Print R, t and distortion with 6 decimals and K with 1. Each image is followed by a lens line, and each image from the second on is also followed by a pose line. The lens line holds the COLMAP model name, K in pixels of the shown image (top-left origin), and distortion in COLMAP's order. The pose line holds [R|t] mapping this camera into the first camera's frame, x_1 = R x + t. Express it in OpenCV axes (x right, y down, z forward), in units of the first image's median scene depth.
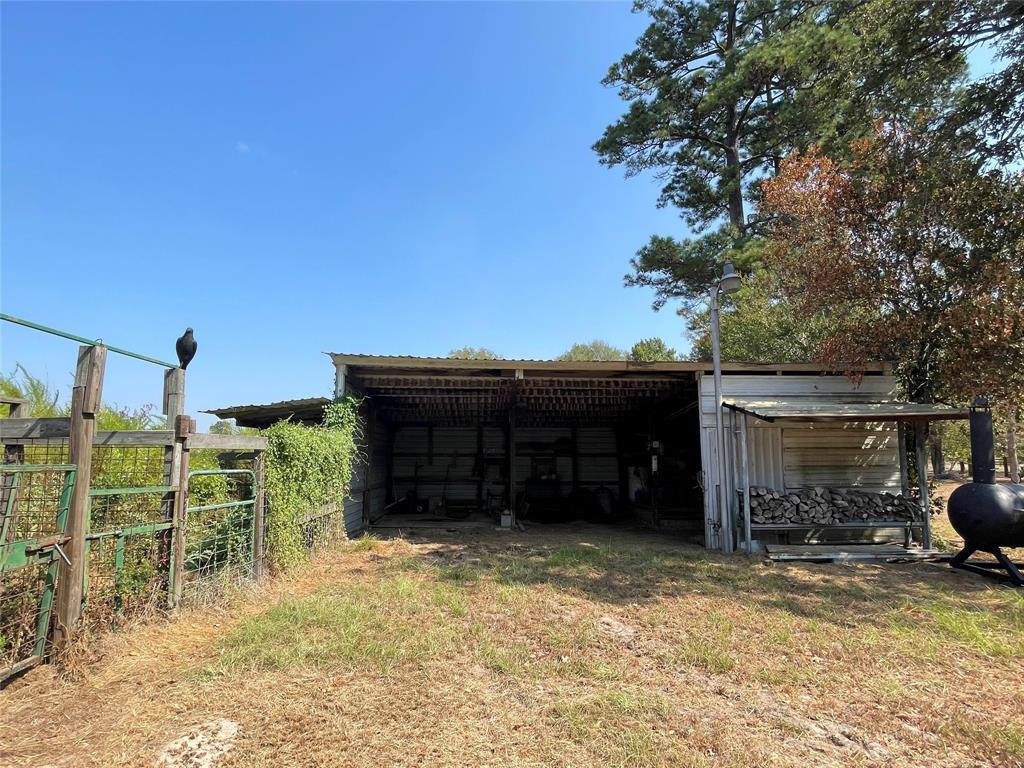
lens RADIAL K [[513.1, 0, 512.0], [0, 513.1, 387.2], [0, 0, 1]] dist [-0.003550, -0.000990]
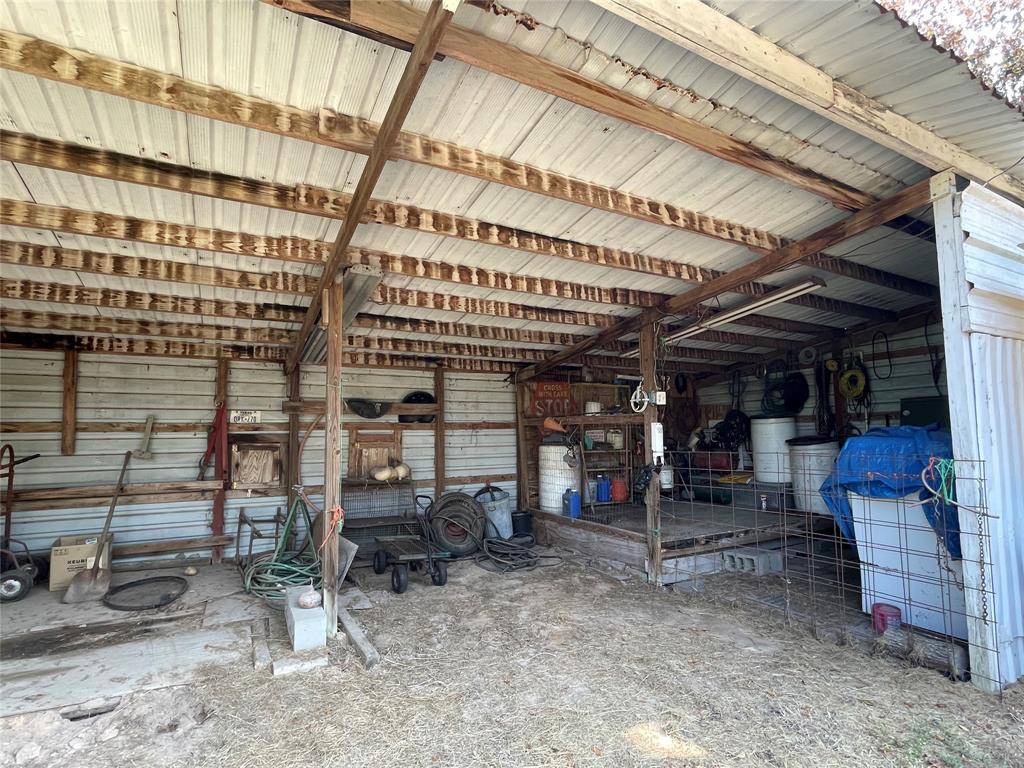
lens RADIAL K [[513.1, 0, 512.0], [0, 513.1, 386.4], [0, 0, 1]] dist [-0.003550, -0.000990]
pose [[0.900580, 0.027948, 0.433791, -0.031869], [-0.045521, 0.998508, 0.030174, 0.076517], [-0.432300, -0.046921, 0.900508, 0.529220]]
